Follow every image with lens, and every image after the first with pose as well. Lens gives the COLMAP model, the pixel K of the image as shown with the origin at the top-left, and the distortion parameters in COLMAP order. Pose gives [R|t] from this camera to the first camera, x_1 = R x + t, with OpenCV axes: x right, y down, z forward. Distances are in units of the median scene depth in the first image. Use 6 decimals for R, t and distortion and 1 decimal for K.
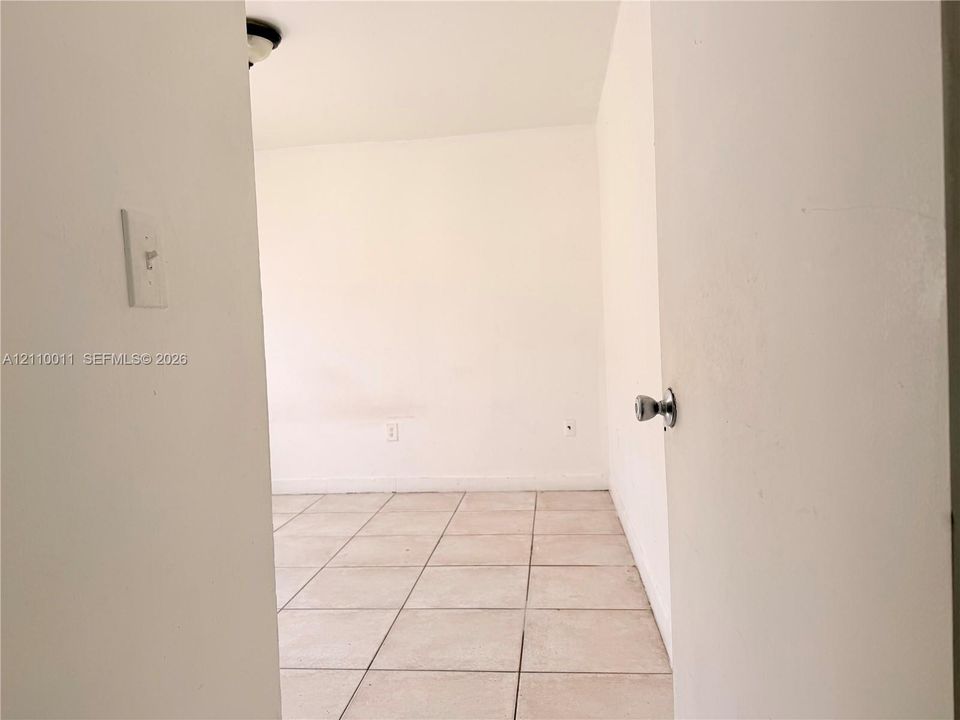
lens RADIAL K [[665.9, 0, 480.0], [0, 665.9, 360.0], [0, 0, 1]] dist [0.164966, -0.285591]
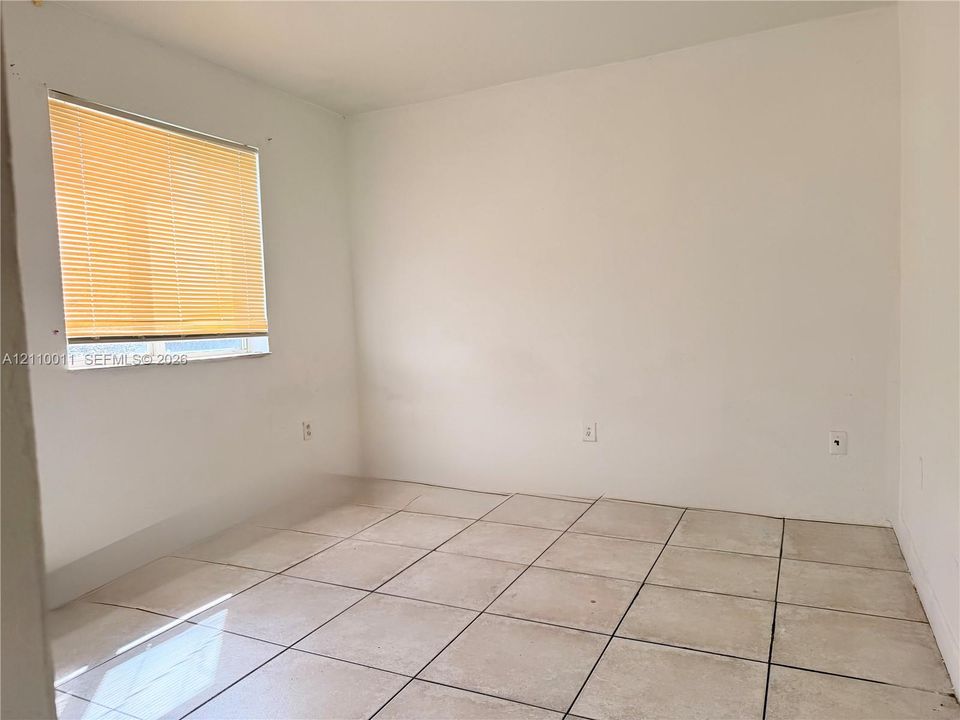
lens RADIAL K [[680.9, 0, 480.0], [0, 680.9, 360.0], [0, 0, 1]] dist [-0.005113, -0.005686]
pose [[0.943739, 0.031328, -0.329203, 0.012697], [-0.014659, 0.998487, 0.052995, -0.021541], [0.330365, -0.045187, 0.942771, 0.237517]]
